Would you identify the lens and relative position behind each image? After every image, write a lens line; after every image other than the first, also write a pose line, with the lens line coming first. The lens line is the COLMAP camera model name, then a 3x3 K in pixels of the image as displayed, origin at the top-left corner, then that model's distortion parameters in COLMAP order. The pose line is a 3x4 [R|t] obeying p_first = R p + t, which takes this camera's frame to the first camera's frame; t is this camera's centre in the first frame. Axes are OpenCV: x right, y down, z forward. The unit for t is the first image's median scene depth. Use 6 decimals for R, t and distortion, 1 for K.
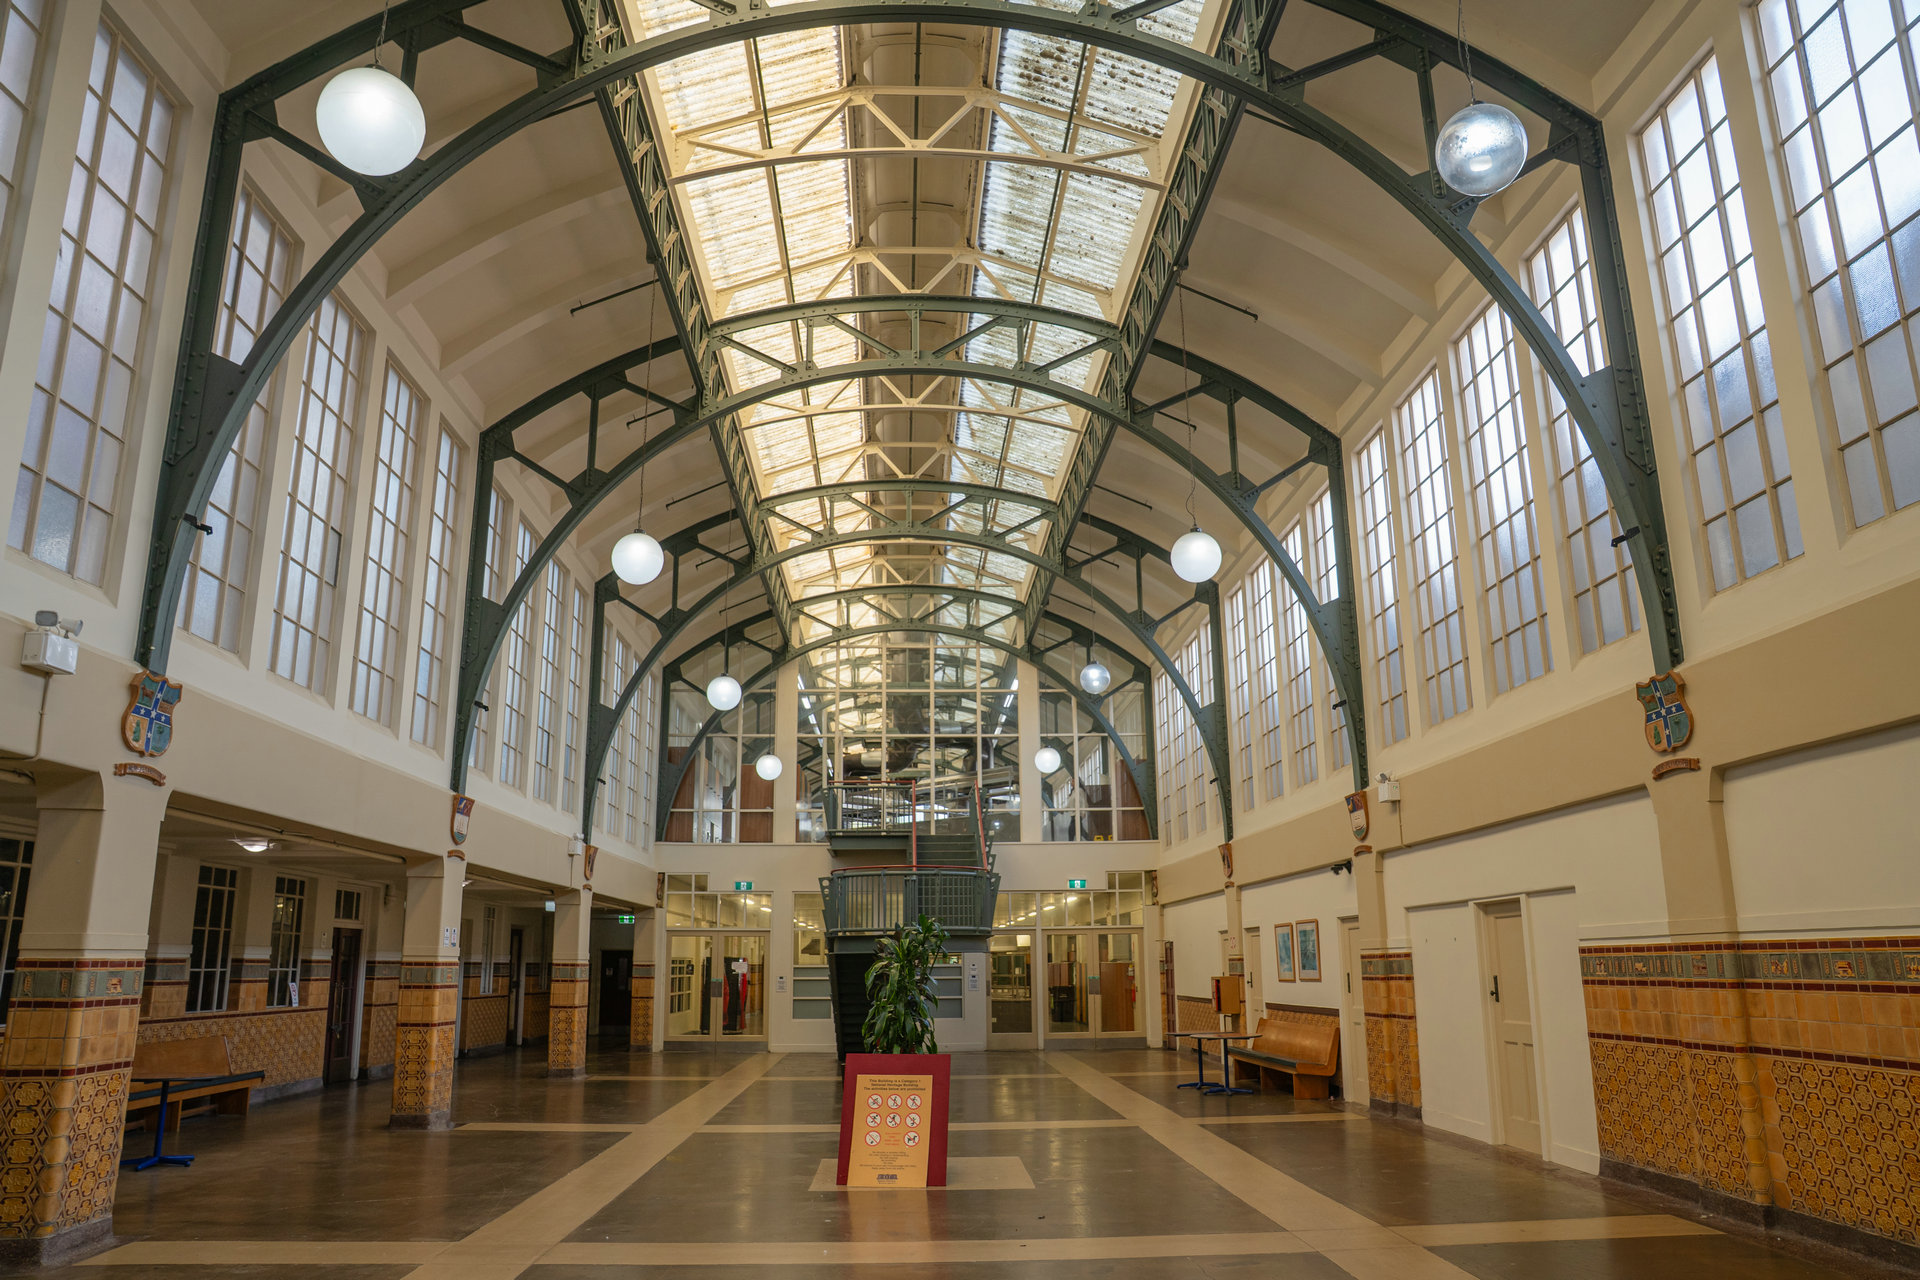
lens RADIAL K [[1317.8, 0, 961.6], [0, 1317.8, 649.8], [0, 0, 1]] dist [-0.140002, 0.098304]
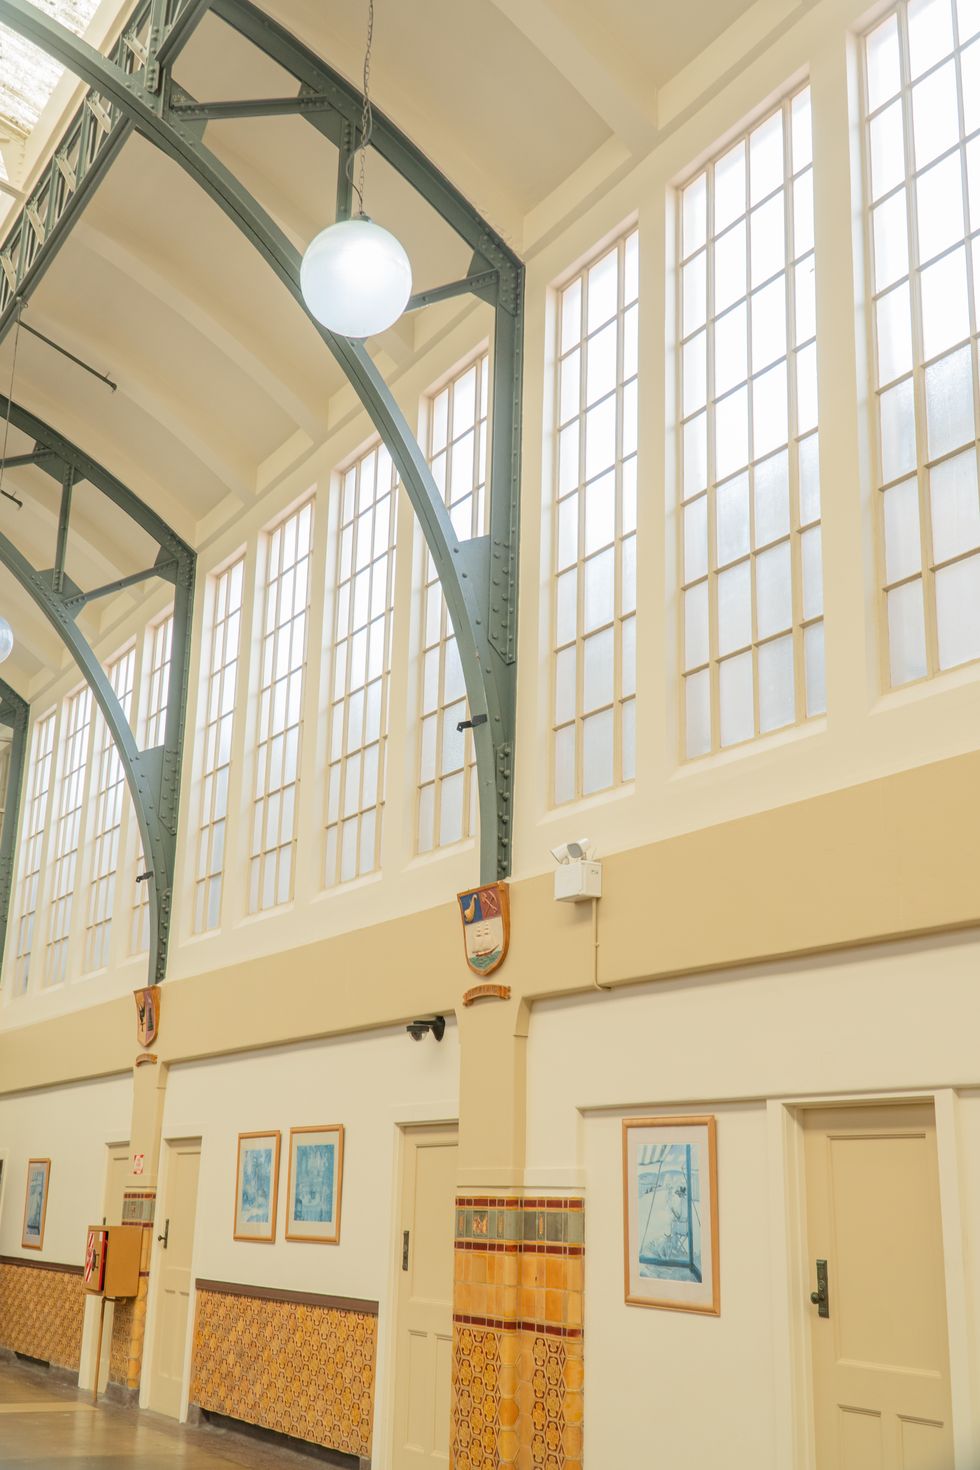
lens RADIAL K [[1655.1, 0, 495.0], [0, 1655.1, 721.2], [0, 0, 1]] dist [0.094587, 0.002997]
pose [[0.887380, 0.157055, 0.433463, -0.000579], [-0.138764, 0.987576, -0.073748, 0.087865], [-0.439660, 0.005294, 0.898149, 0.363074]]
